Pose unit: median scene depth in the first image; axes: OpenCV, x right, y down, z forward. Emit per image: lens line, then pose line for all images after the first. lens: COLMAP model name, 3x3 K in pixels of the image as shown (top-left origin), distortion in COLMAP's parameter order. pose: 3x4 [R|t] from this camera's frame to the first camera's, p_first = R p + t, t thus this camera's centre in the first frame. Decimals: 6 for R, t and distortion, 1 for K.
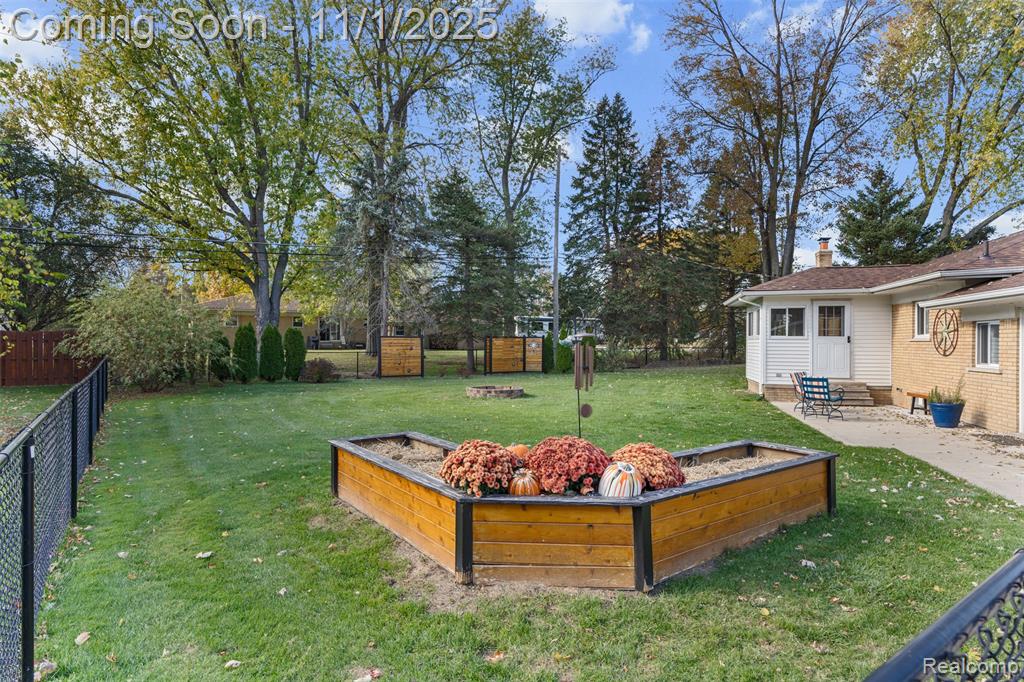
lens RADIAL K [[562.9, 0, 512.0], [0, 562.9, 341.0], [0, 0, 1]] dist [-0.000430, -0.000078]
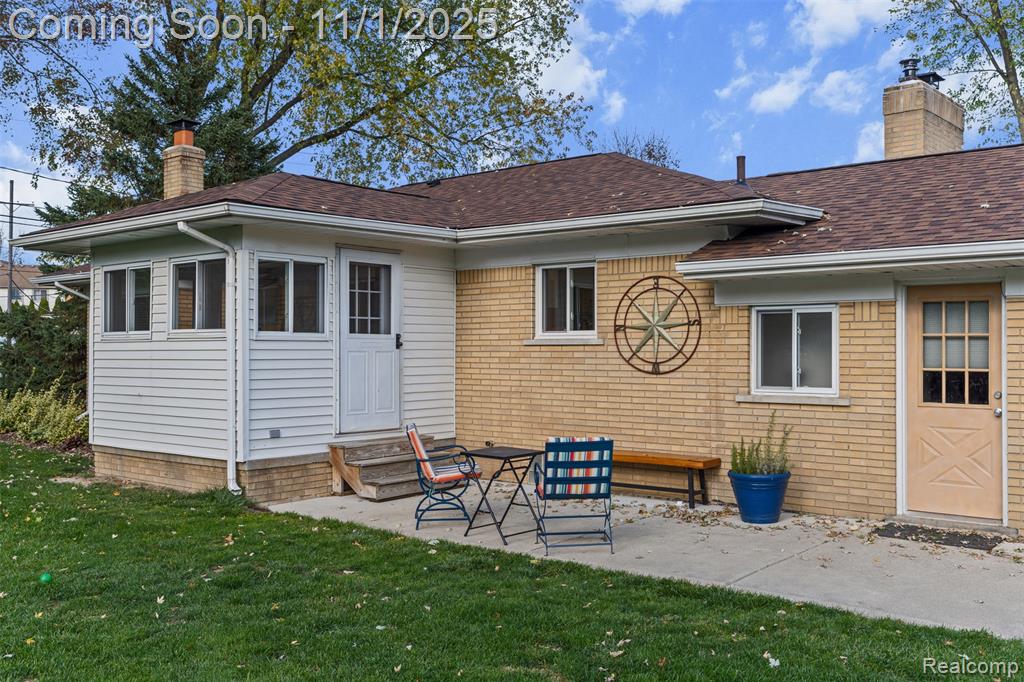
lens RADIAL K [[968.2, 0, 512.0], [0, 968.2, 341.0], [0, 0, 1]] dist [0.009891, 0.003393]
pose [[0.418780, -0.000405, 0.908088, -0.062185], [0.002148, 0.999998, -0.000544, -0.002338], [-0.908085, 0.002178, 0.418779, 0.594839]]
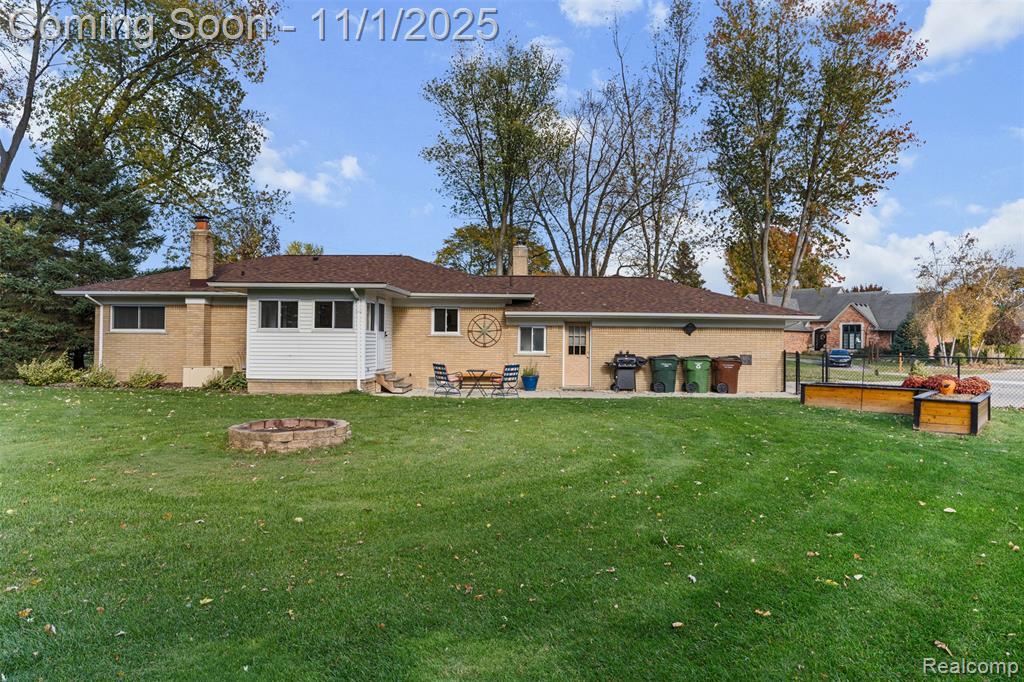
lens RADIAL K [[608.8, 0, 514.4], [0, 608.8, 335.5], [0, 0, 1]] dist [-0.025897, -0.000493]
pose [[-0.252776, 0.000434, 0.967525, -0.661243], [-0.015798, 0.999865, -0.004576, 0.001582], [-0.967396, -0.016442, -0.252735, 1.056480]]
